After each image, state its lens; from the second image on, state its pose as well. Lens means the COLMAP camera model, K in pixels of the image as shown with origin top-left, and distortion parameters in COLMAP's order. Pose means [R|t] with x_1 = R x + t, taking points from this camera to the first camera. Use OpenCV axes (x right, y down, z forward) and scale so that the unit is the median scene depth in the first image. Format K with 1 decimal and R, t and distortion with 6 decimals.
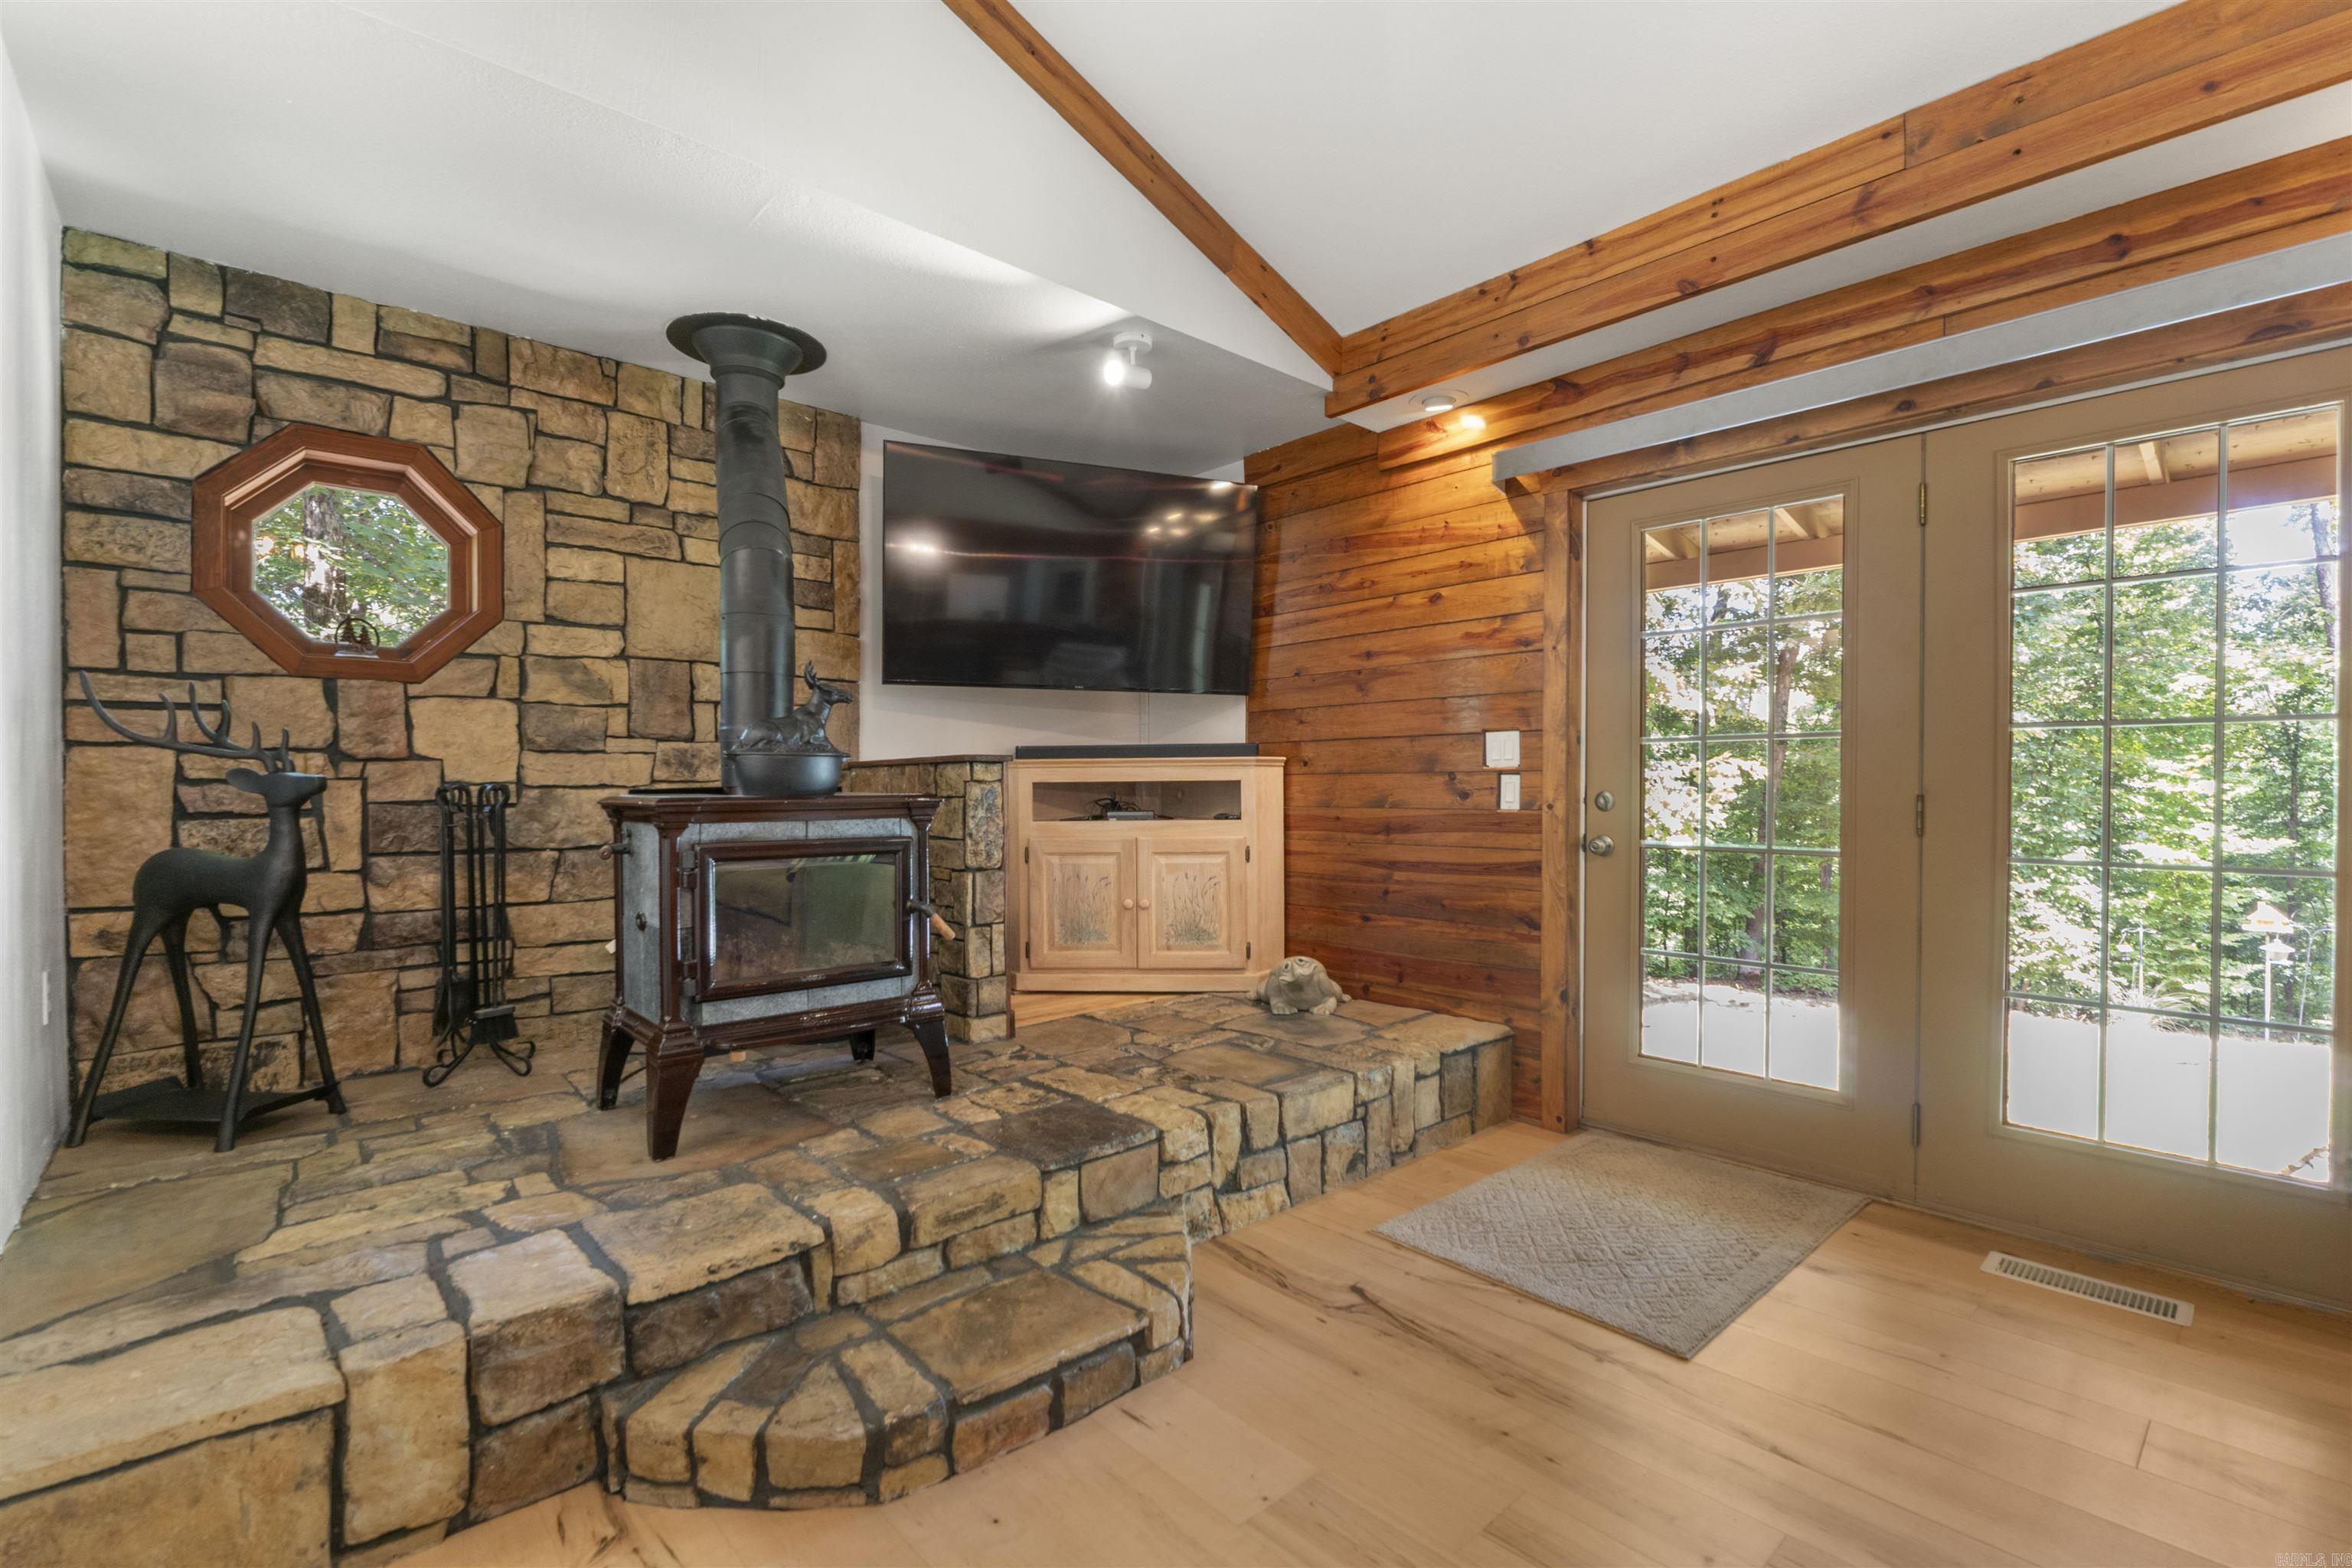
lens RADIAL K [[1037.1, 0, 1151.5], [0, 1037.1, 800.8], [0, 0, 1]] dist [-0.014266, 0.001618]
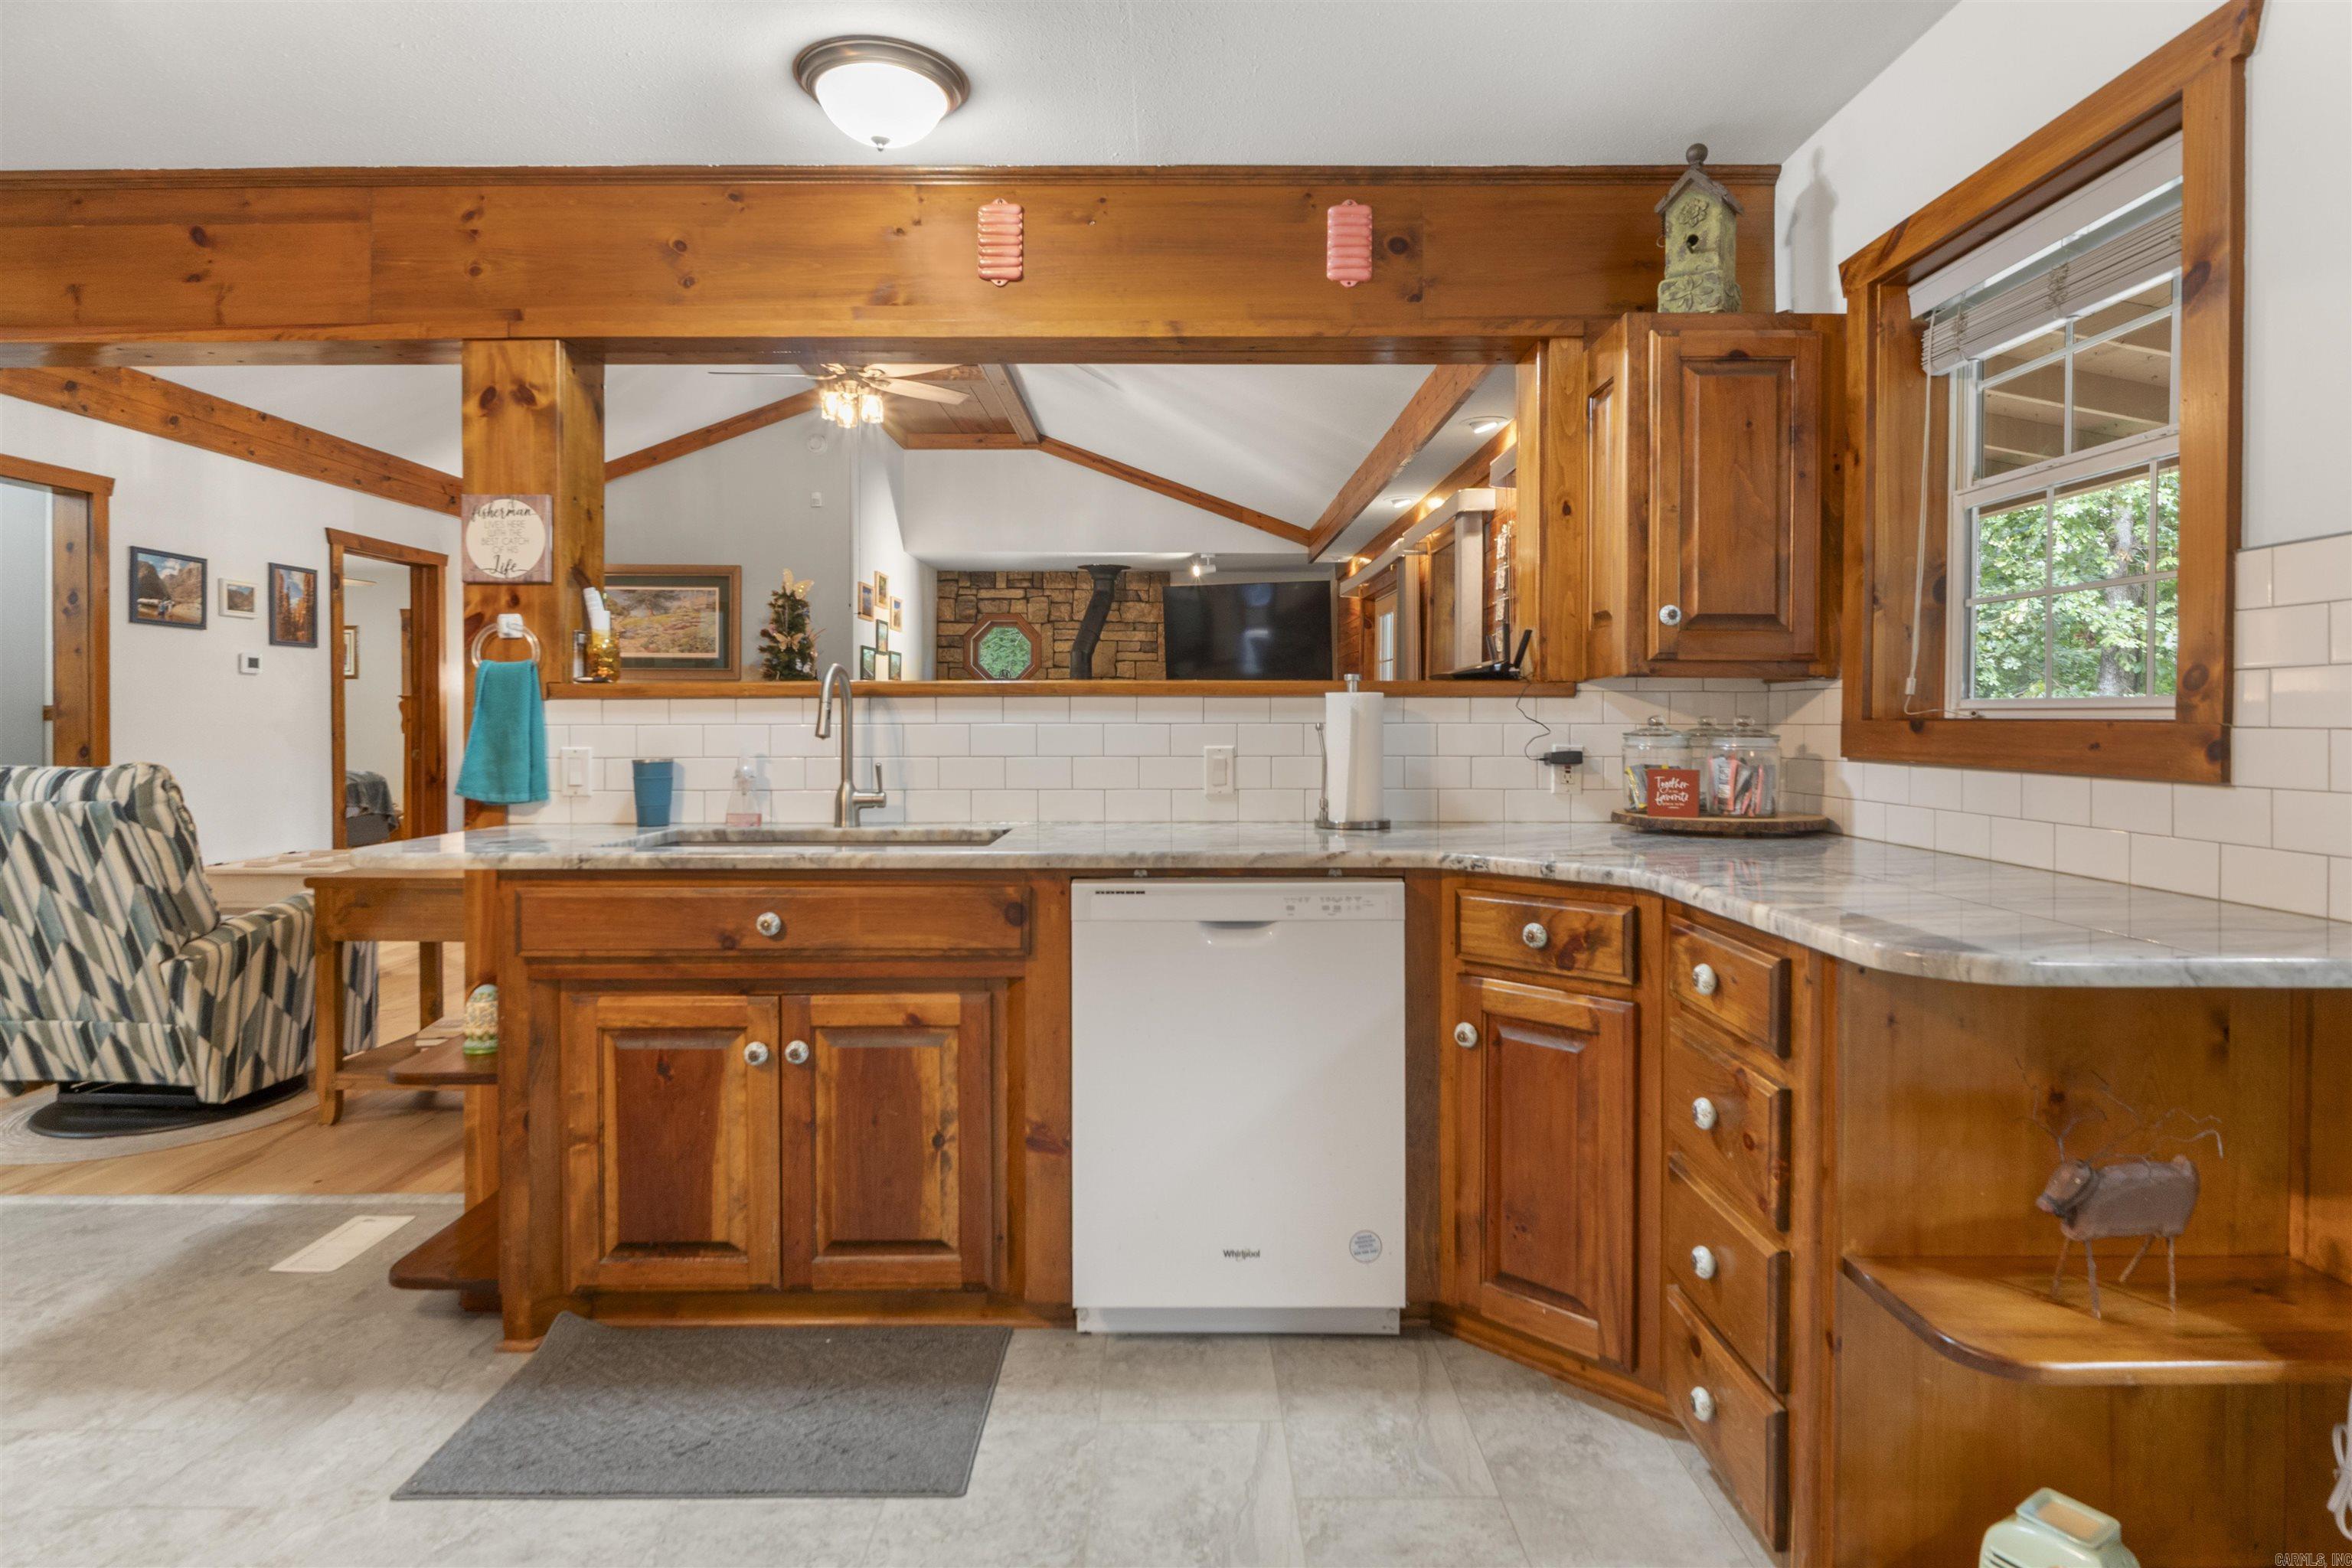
lens RADIAL K [[1248.0, 0, 1159.8], [0, 1248.0, 684.5], [0, 0, 1]] dist [0.001796, 0.003134]
pose [[0.740796, -0.015493, -0.671552, 2.053721], [-0.010259, 0.999356, -0.034372, -0.009188], [0.671652, 0.032352, 0.740160, -1.437978]]
